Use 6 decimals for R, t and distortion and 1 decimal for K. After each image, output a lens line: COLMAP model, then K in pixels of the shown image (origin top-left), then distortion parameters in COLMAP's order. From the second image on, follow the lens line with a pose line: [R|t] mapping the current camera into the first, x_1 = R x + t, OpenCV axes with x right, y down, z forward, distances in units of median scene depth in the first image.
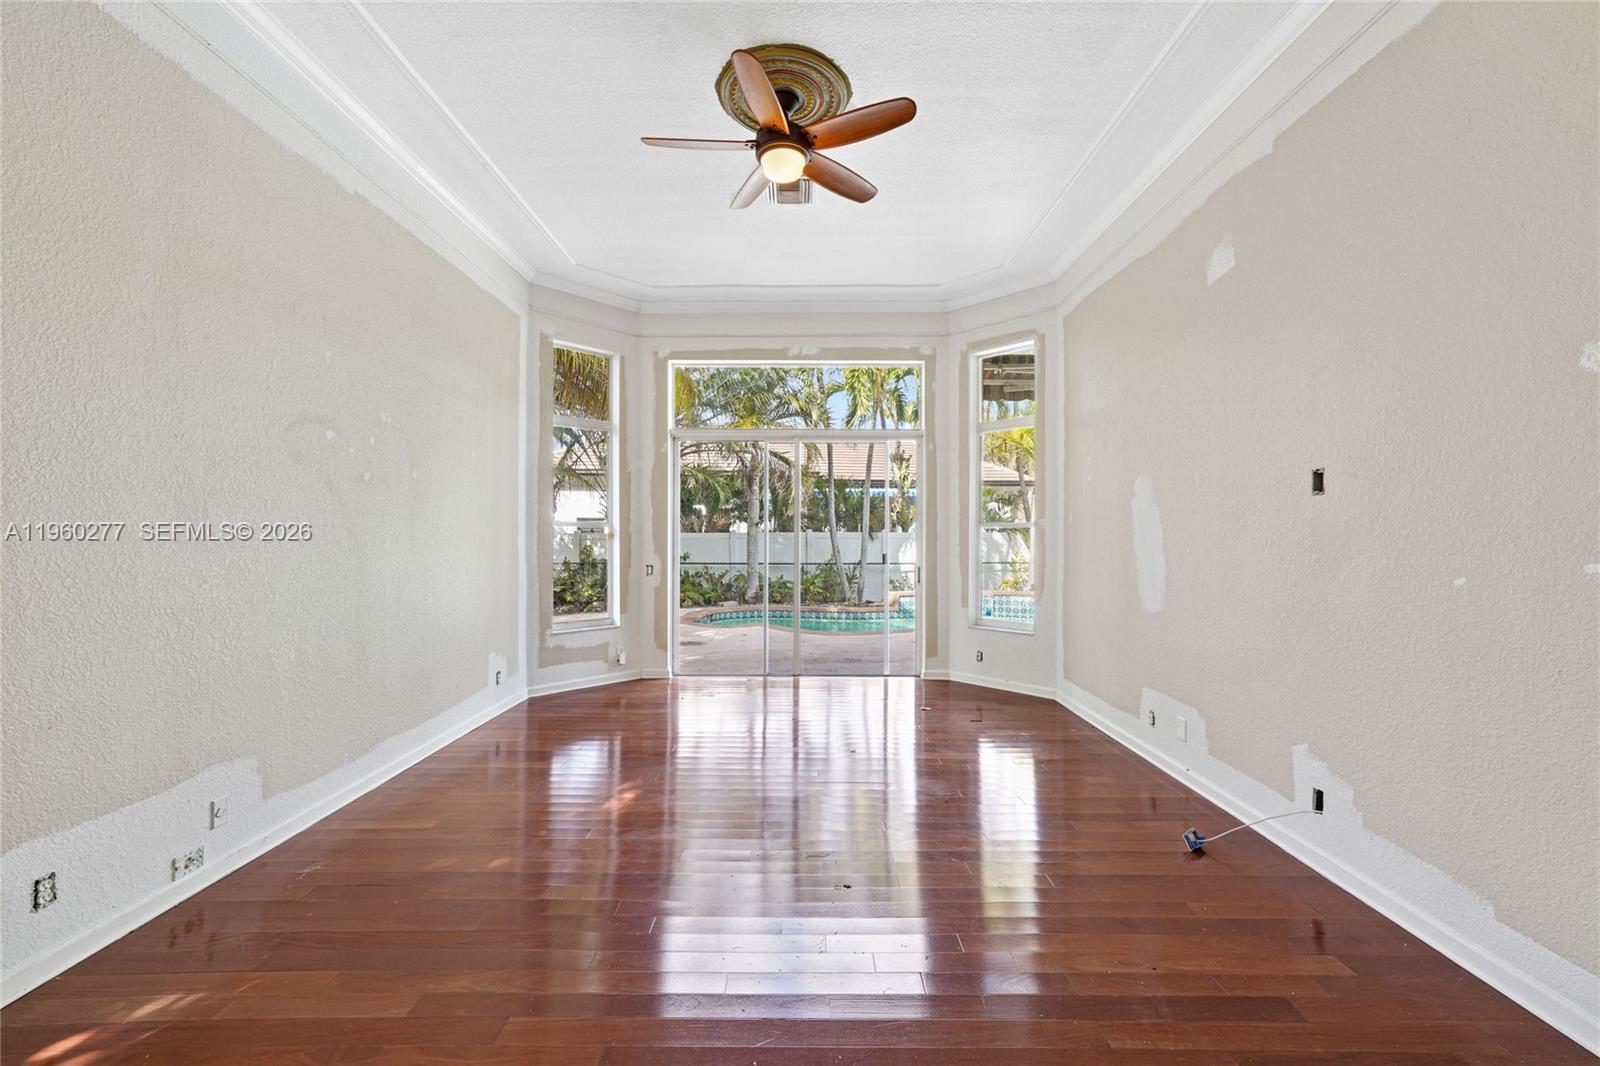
lens RADIAL K [[614.4, 0, 804.1], [0, 614.4, 528.6], [0, 0, 1]] dist [-0.009290, 0.000238]
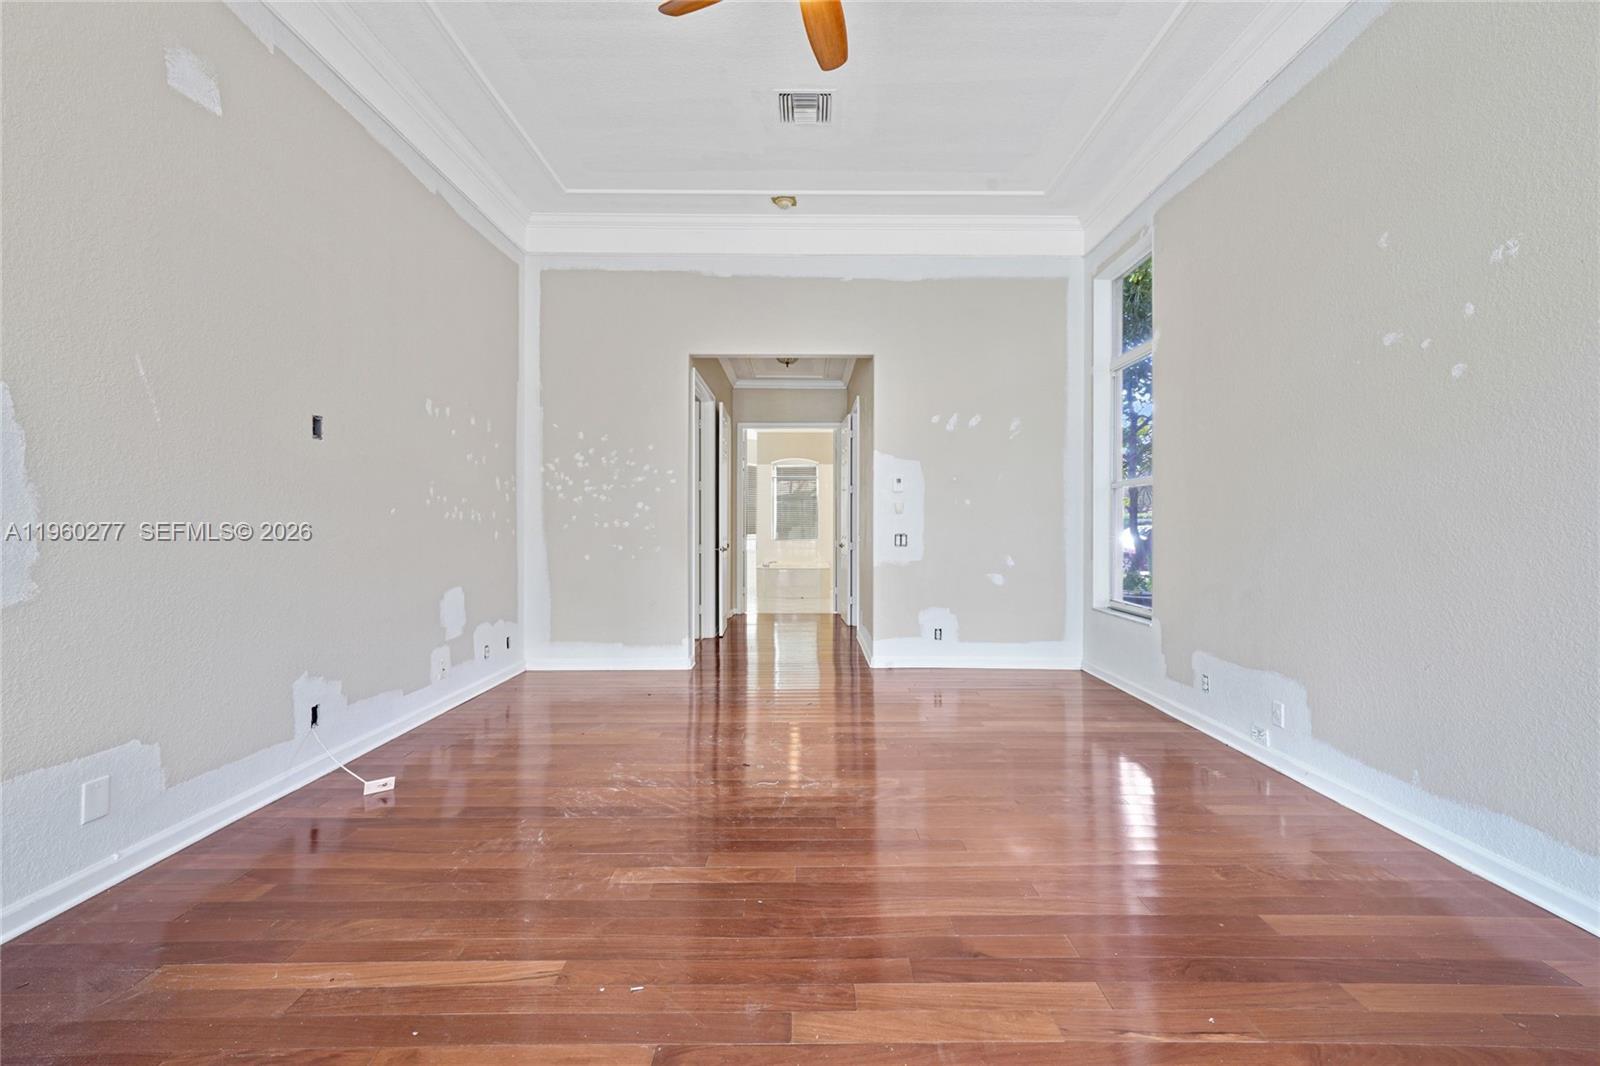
lens RADIAL K [[614.4, 0, 804.1], [0, 614.4, 528.6], [0, 0, 1]] dist [-0.009290, 0.000238]
pose [[-0.999952, -0.002078, -0.009623, -0.028279], [-0.002108, 0.999993, 0.003123, 0.097859], [0.009617, 0.003143, -0.999949, 2.020089]]
